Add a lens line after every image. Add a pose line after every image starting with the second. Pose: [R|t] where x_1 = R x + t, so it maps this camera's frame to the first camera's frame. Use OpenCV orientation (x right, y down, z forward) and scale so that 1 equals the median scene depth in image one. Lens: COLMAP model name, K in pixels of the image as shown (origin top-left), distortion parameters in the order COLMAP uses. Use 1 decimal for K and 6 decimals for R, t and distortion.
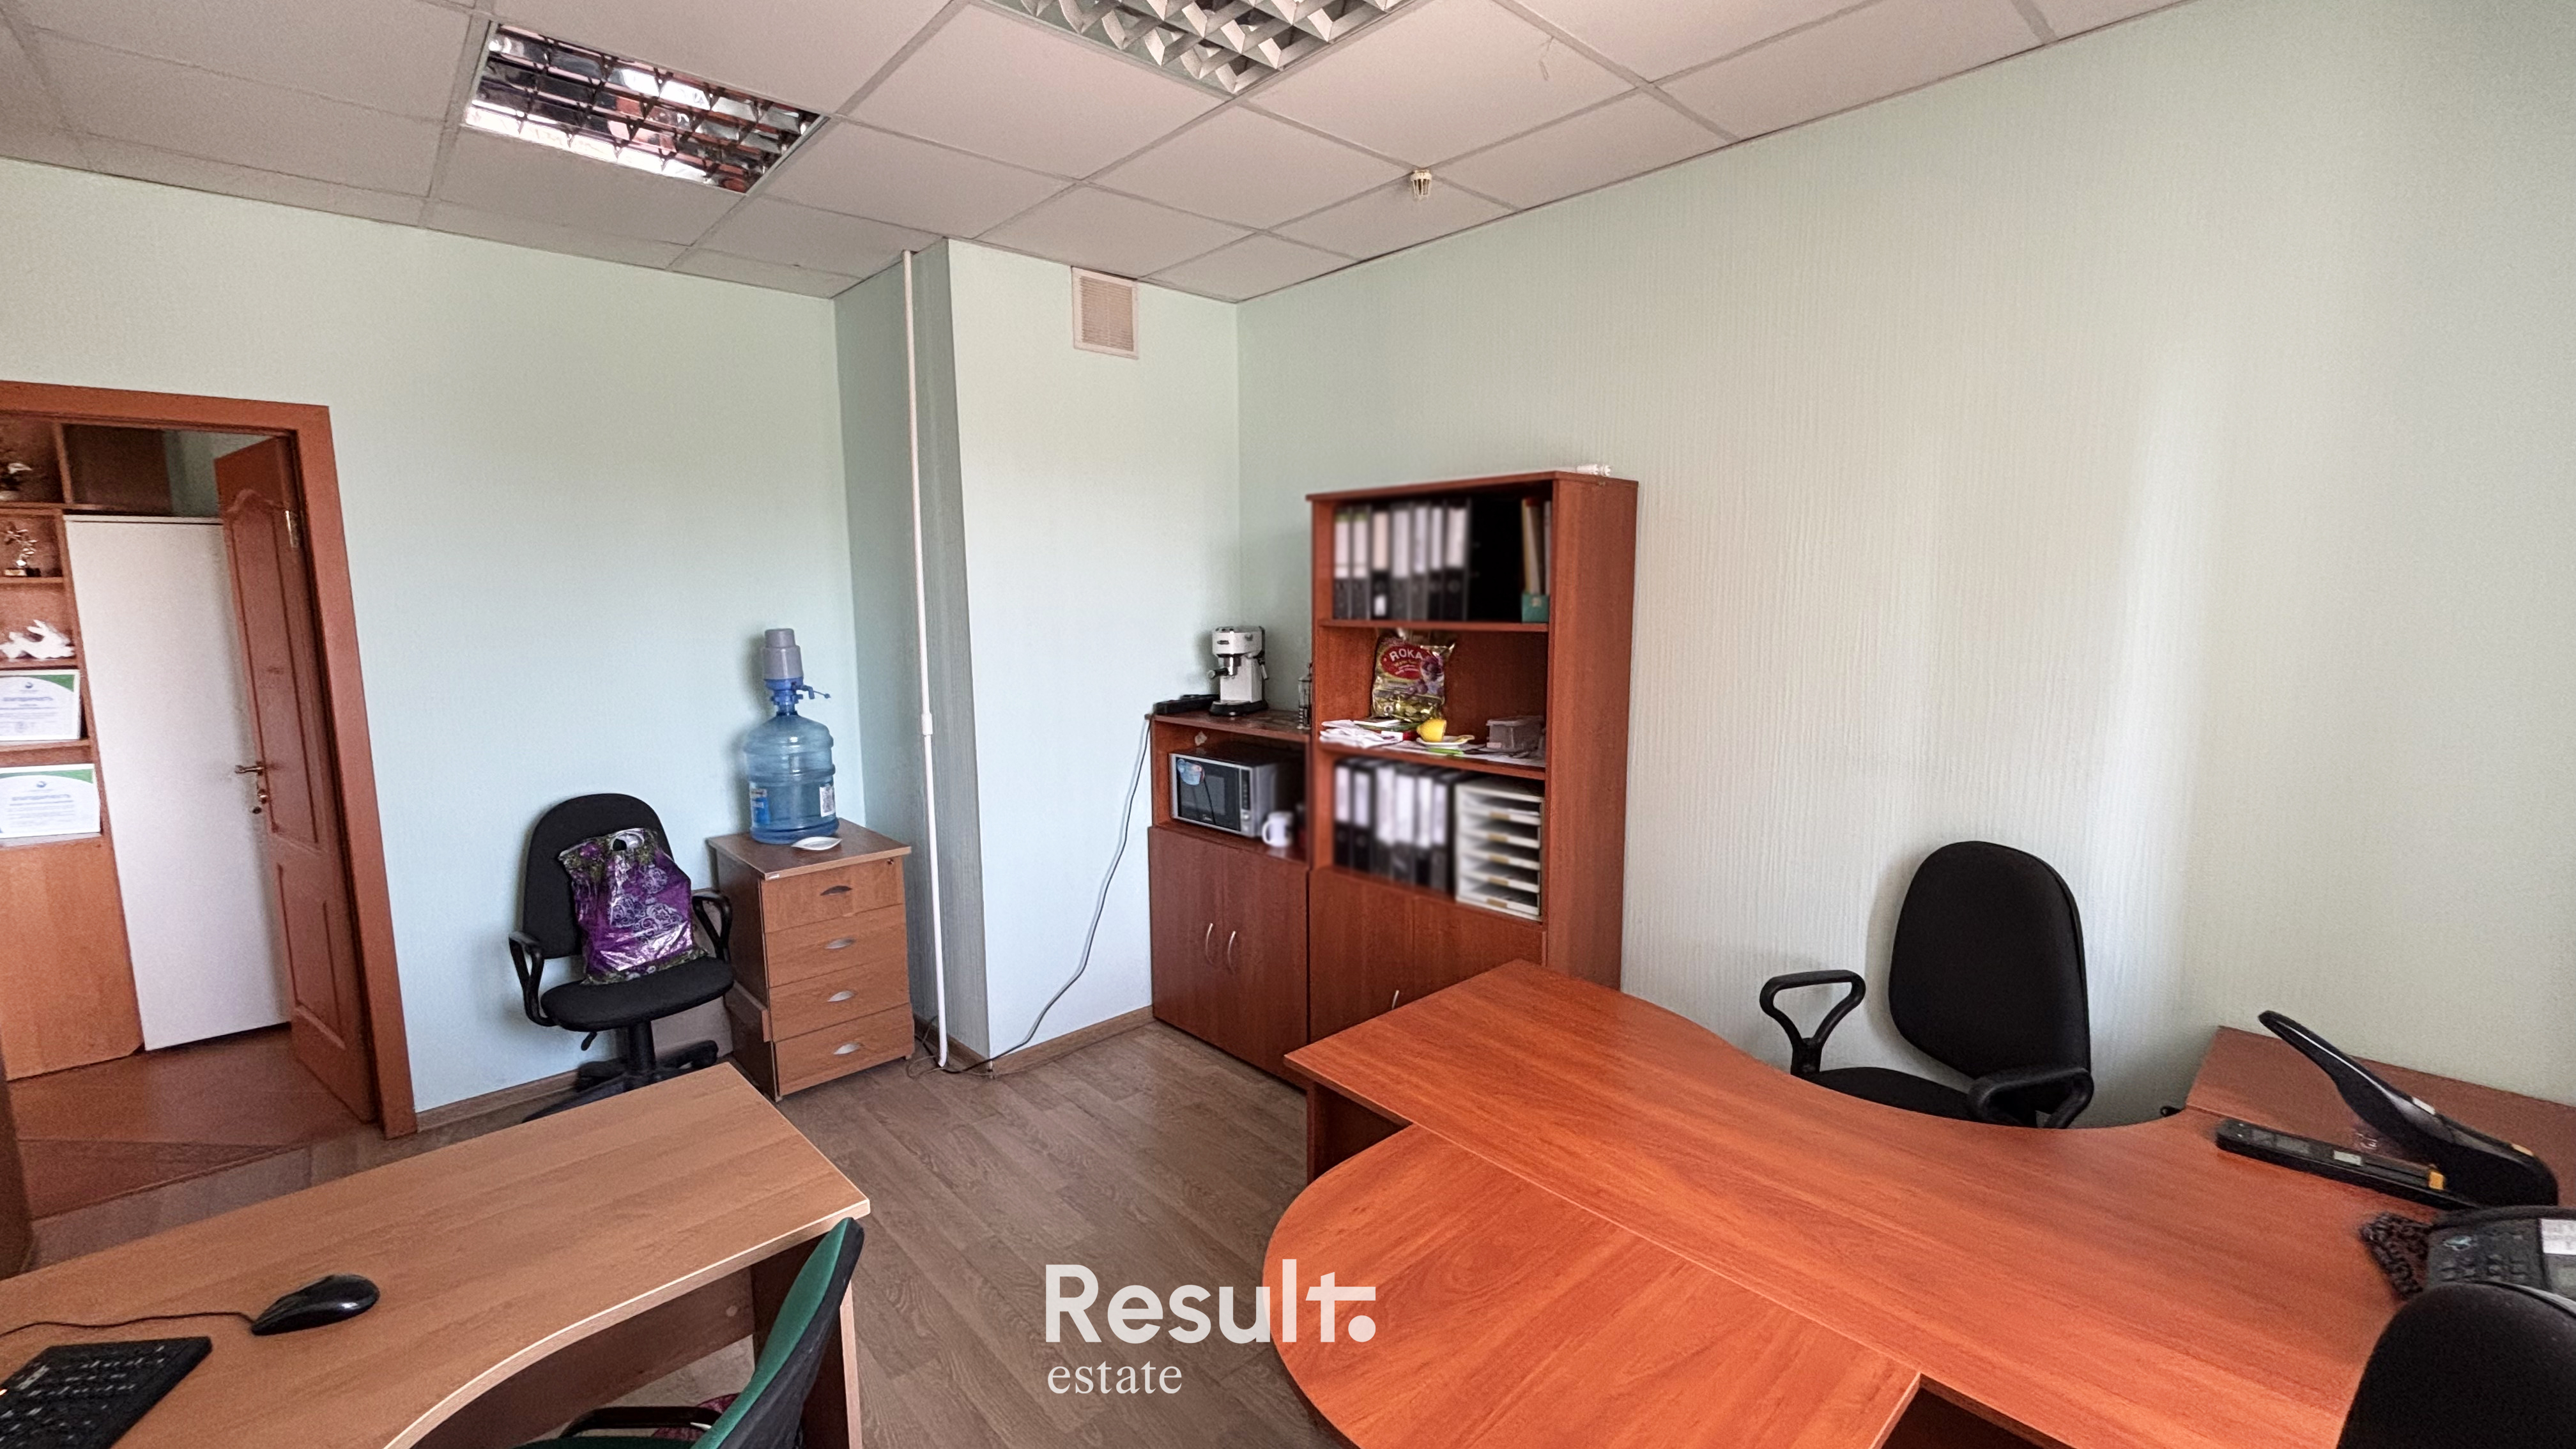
lens RADIAL K [[1038.2, 0, 1288.4], [0, 1038.2, 724.7], [0, 0, 1]] dist [-0.000897, -0.000580]
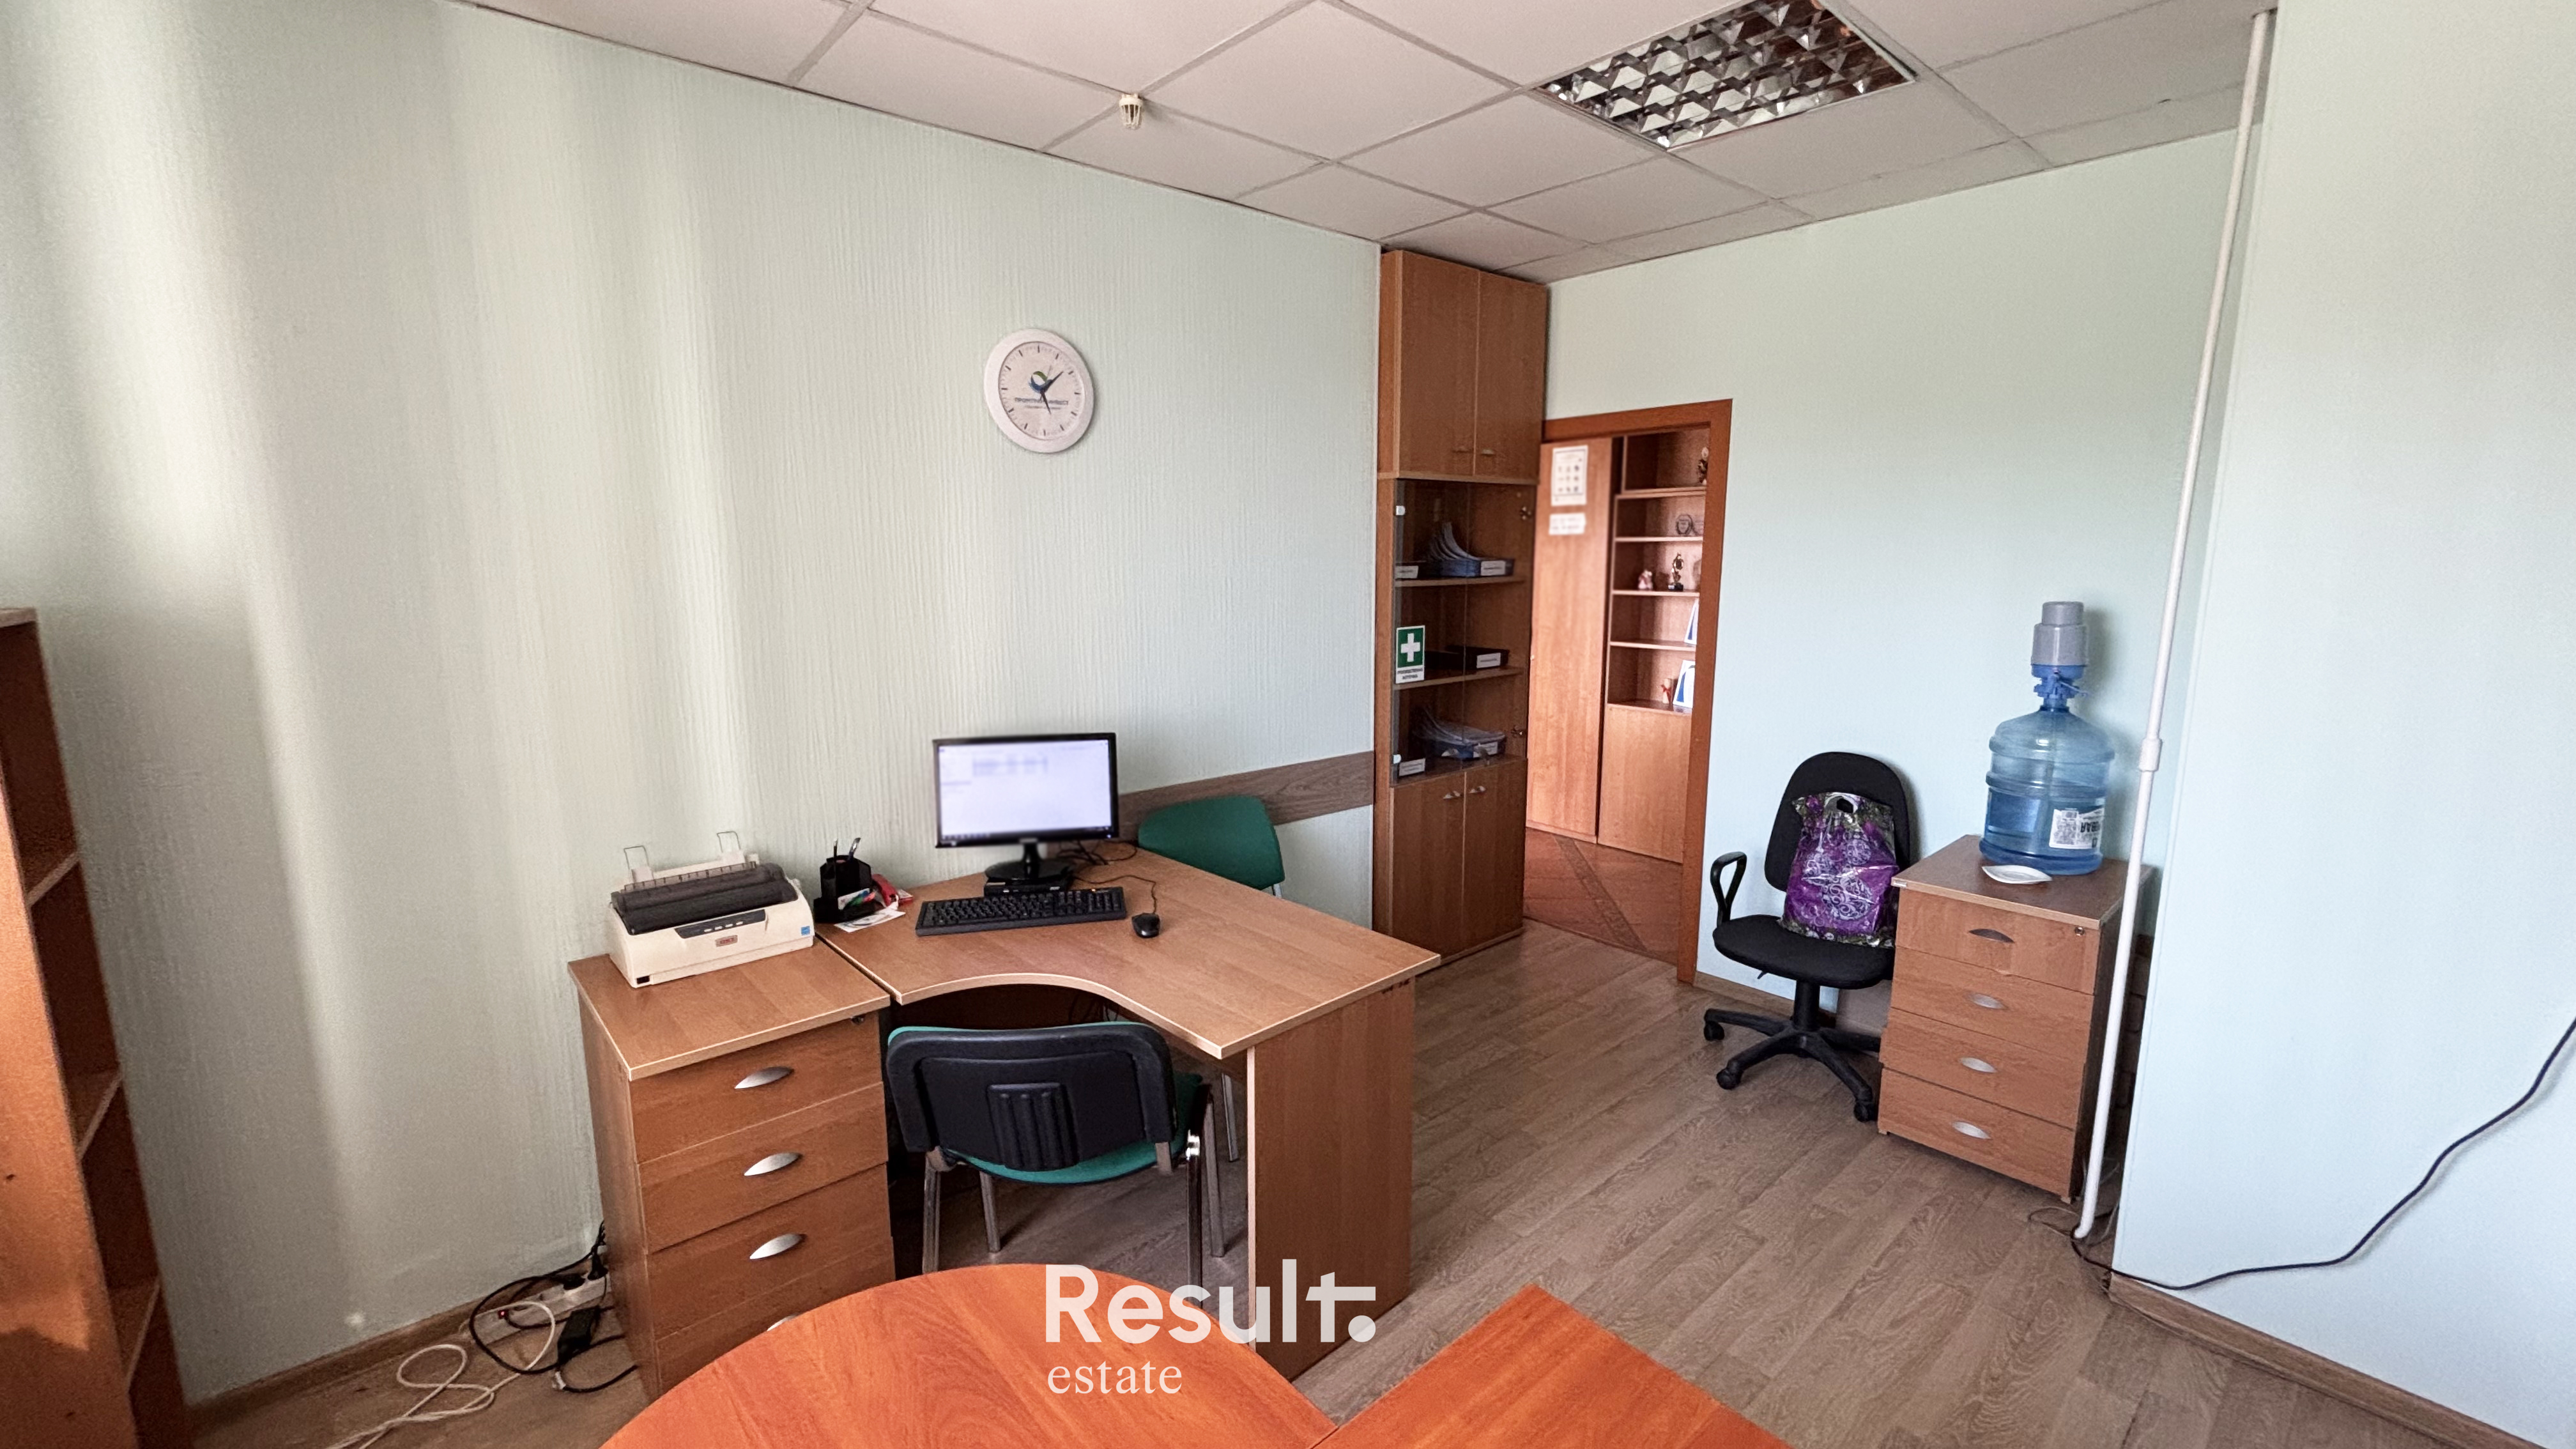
lens RADIAL K [[1038.2, 0, 1297.5], [0, 1038.2, 725.4], [0, 0, 1]] dist [-0.000897, -0.000580]
pose [[-0.025335, 0.174200, -0.984384, 0.328375], [-0.133101, 0.975345, 0.176026, -0.064718], [0.990779, 0.135482, -0.001524, 0.459582]]
